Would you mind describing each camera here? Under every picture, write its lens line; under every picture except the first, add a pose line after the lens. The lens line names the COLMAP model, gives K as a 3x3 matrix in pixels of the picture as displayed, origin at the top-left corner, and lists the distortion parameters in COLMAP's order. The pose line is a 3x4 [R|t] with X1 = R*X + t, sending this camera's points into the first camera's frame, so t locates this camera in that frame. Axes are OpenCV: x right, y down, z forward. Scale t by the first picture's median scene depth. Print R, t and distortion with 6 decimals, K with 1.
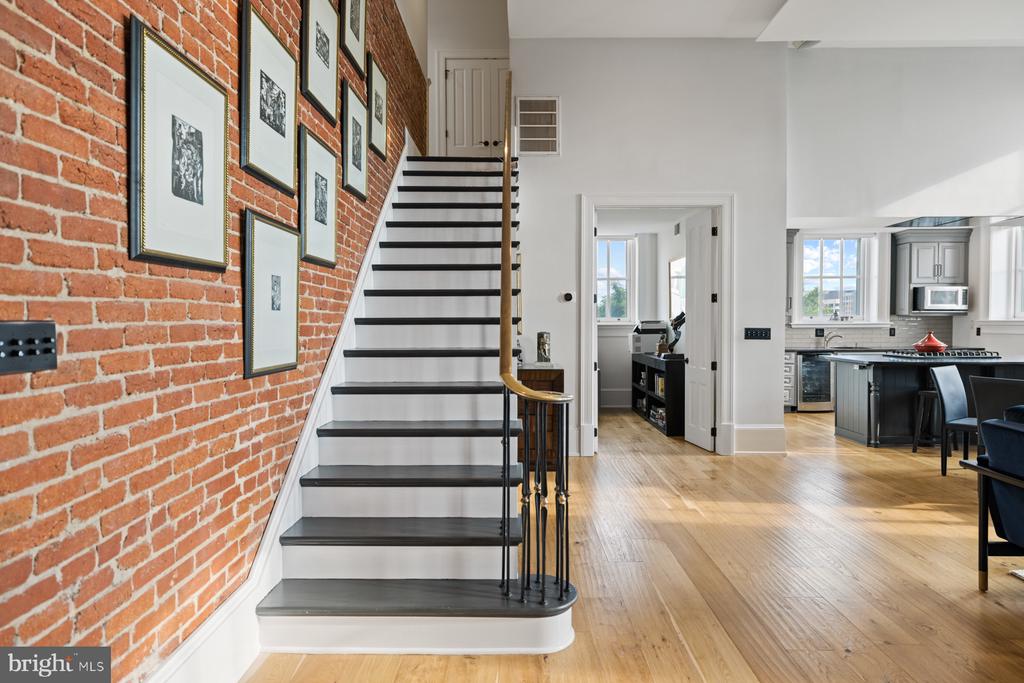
lens RADIAL K [[620.0, 0, 512.0], [0, 620.0, 341.5], [0, 0, 1]] dist [0.000844, -0.000641]
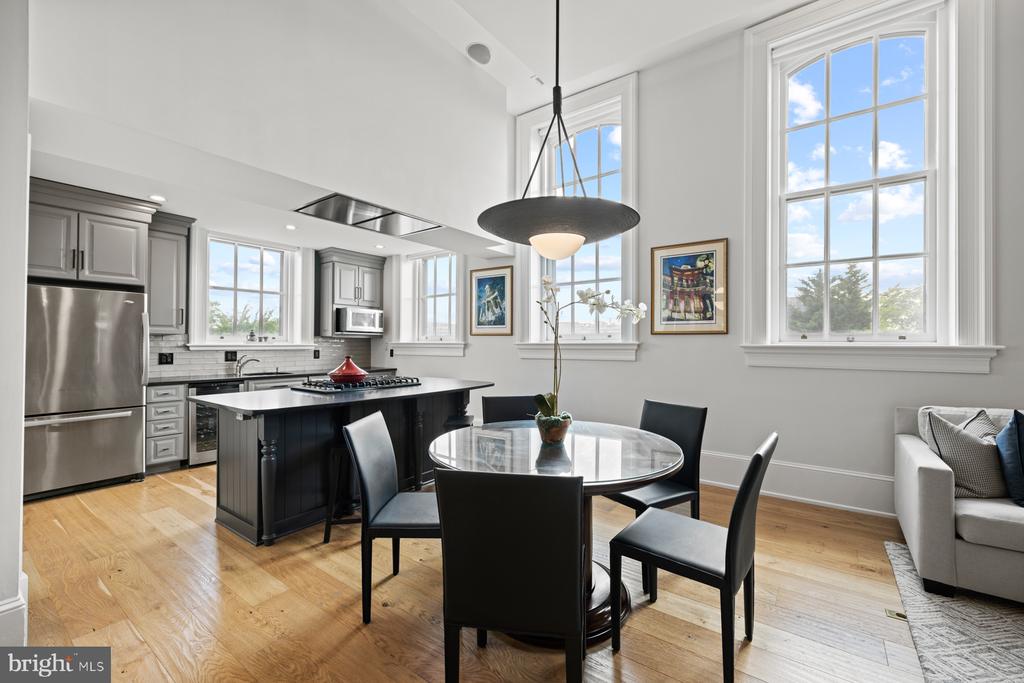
lens RADIAL K [[433.1, 0, 512.0], [0, 433.1, 341.5], [0, 0, 1]] dist [0.002917, 0.000292]
pose [[0.591513, 0.011646, 0.806211, 0.328609], [0.018919, 0.999420, -0.028317, -0.013267], [-0.806073, 0.032002, 0.590950, 0.472318]]
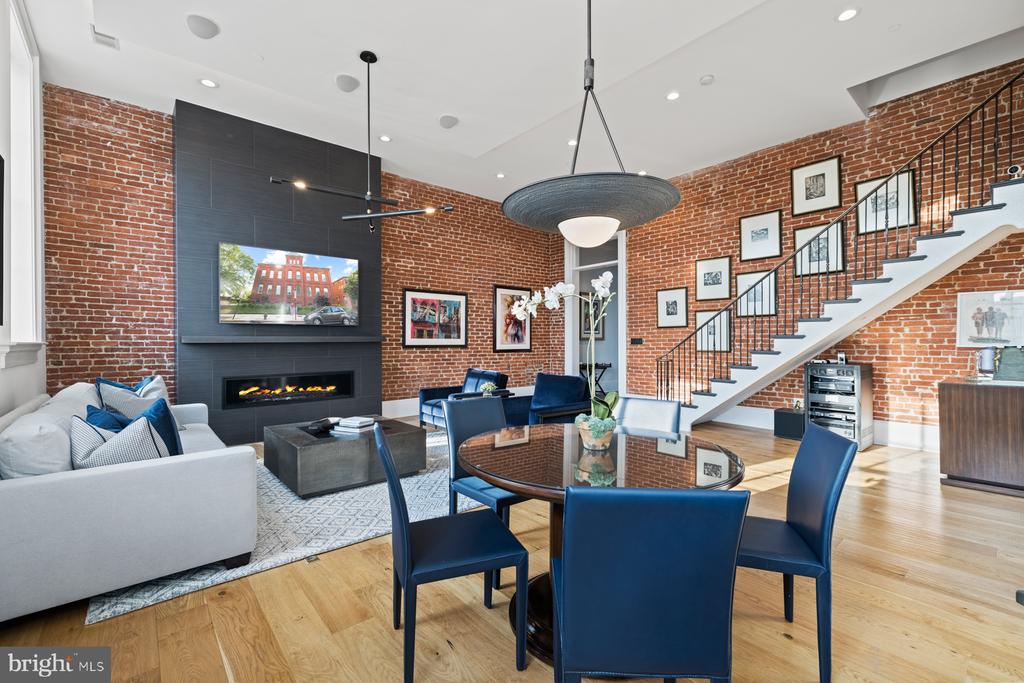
lens RADIAL K [[442.5, 0, 515.2], [0, 442.5, 338.6], [0, 0, 1]] dist [0.003967, 0.000850]
pose [[-0.752699, 0.002801, -0.658359, 0.814767], [-0.016586, 0.999593, 0.023215, -0.027017], [0.658156, 0.028393, -0.752346, 0.812801]]
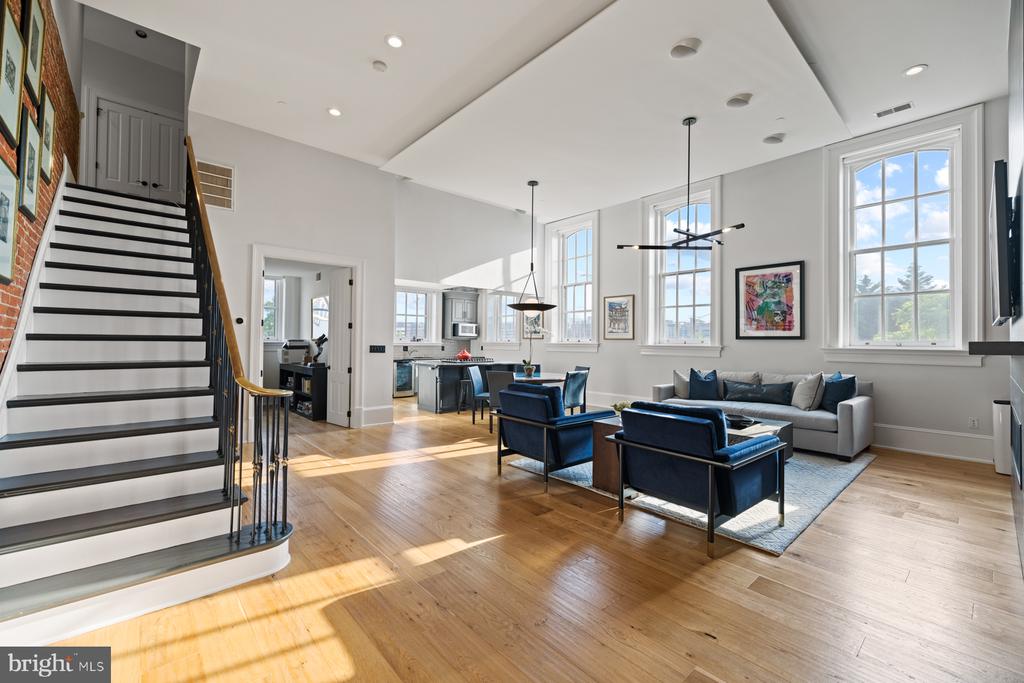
lens RADIAL K [[427.3, 0, 510.0], [0, 427.3, 335.1], [0, 0, 1]] dist [0.003325, 0.000448]
pose [[0.745429, 0.022977, 0.666189, -0.067840], [0.007404, 0.999059, -0.042743, 0.000609], [-0.666544, 0.036794, 0.744557, -0.037990]]
